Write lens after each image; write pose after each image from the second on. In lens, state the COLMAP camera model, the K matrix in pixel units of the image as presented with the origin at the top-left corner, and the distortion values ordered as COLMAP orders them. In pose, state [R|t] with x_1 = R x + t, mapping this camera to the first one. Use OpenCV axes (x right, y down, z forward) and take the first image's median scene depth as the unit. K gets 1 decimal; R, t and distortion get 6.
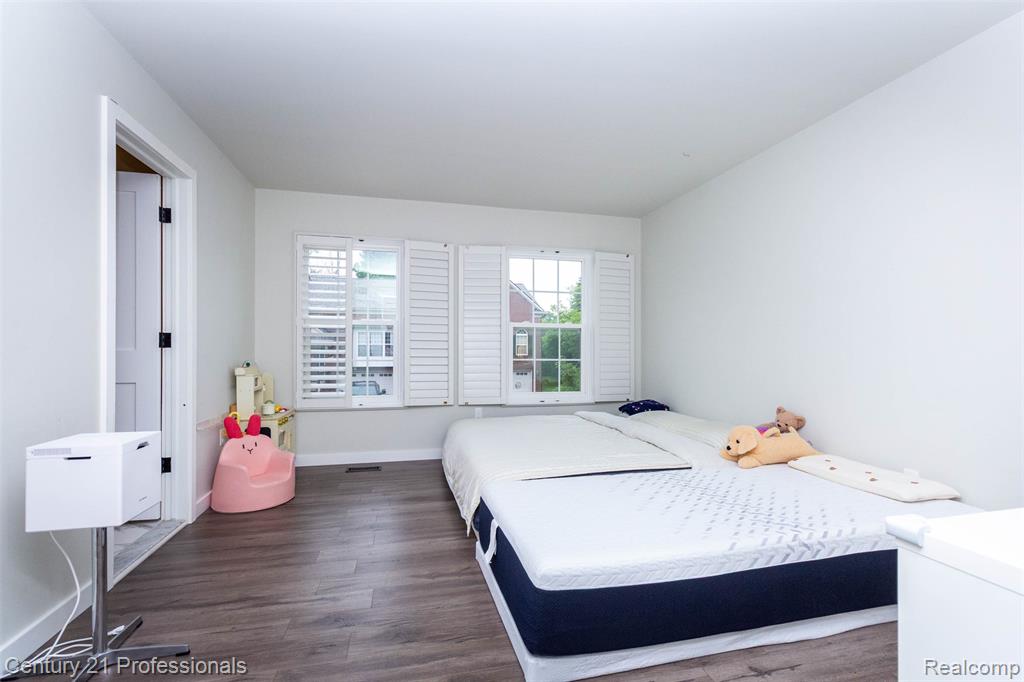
lens RADIAL K [[482.7, 0, 521.9], [0, 482.7, 349.4], [0, 0, 1]] dist [0.004058, 0.000664]
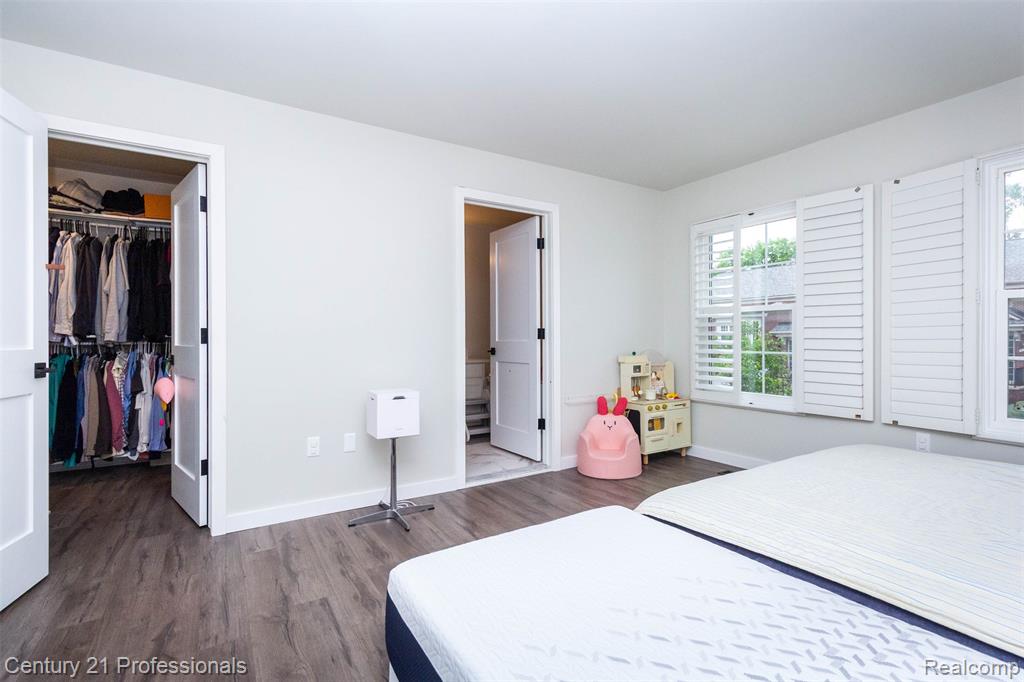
lens RADIAL K [[482.7, 0, 521.1], [0, 482.7, 335.7], [0, 0, 1]] dist [0.004058, 0.000664]
pose [[0.305997, -0.013193, -0.951941, 0.466293], [-0.001067, 0.999899, -0.014201, 0.007097], [0.952032, 0.005361, 0.305952, 0.433657]]
